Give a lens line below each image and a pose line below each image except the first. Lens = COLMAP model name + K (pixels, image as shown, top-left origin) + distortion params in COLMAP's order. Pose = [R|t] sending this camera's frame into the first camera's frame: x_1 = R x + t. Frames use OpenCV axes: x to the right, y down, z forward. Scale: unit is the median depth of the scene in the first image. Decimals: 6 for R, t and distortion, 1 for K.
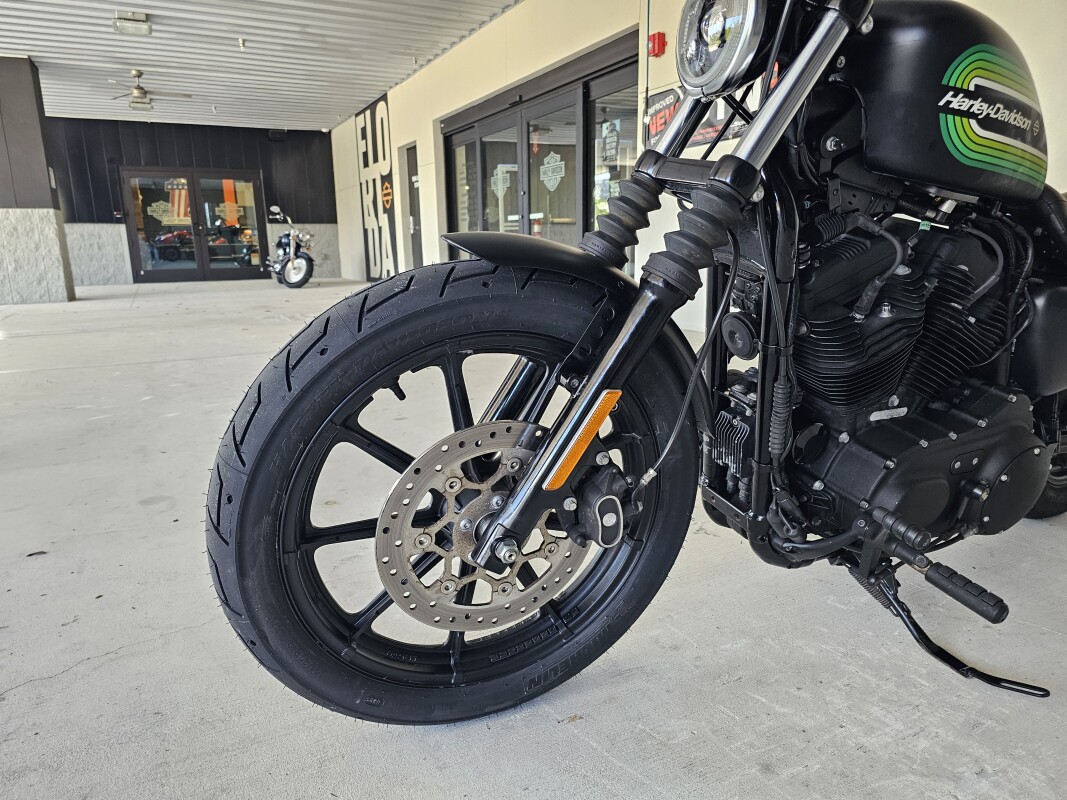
lens RADIAL K [[729.6, 0, 528.7], [0, 729.6, 409.5], [0, 0, 1]] dist [0.058313, -0.054761]
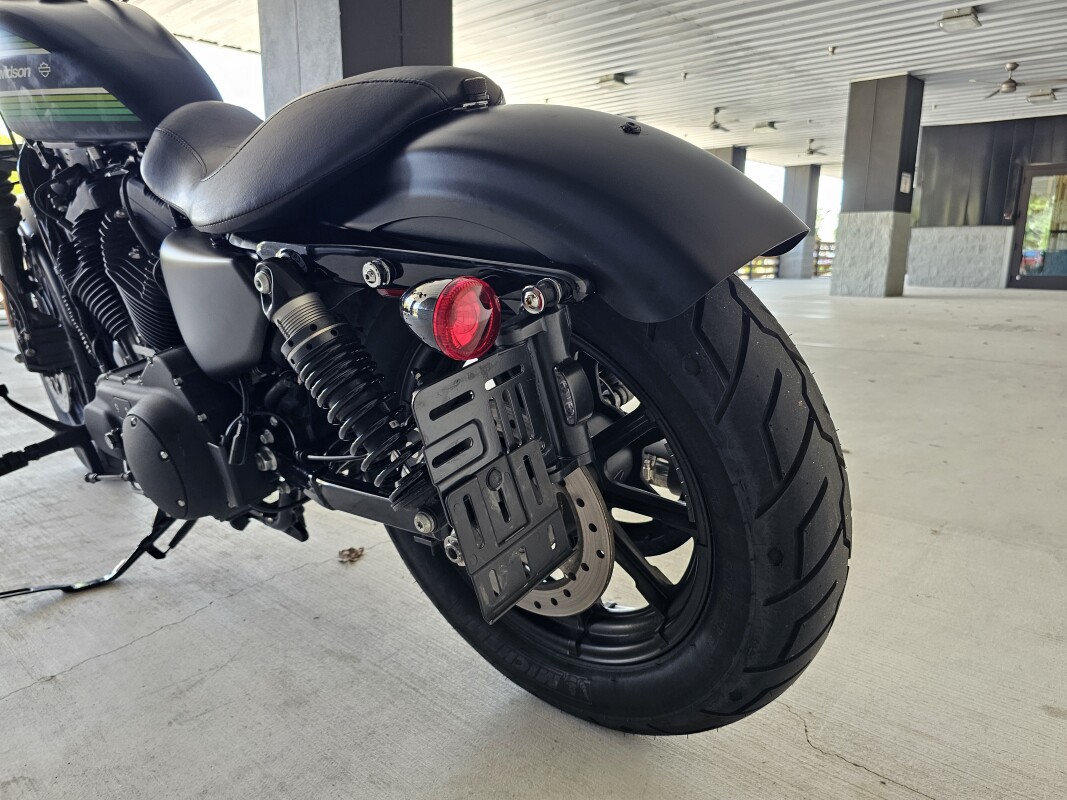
lens RADIAL K [[729.6, 0, 530.2], [0, 729.6, 402.3], [0, 0, 1]] dist [0.058313, -0.054761]
pose [[0.344992, 0.208905, -0.915062, 0.316225], [-0.227160, 0.964517, 0.134553, -0.036260], [0.910702, 0.161446, 0.380206, 0.207883]]
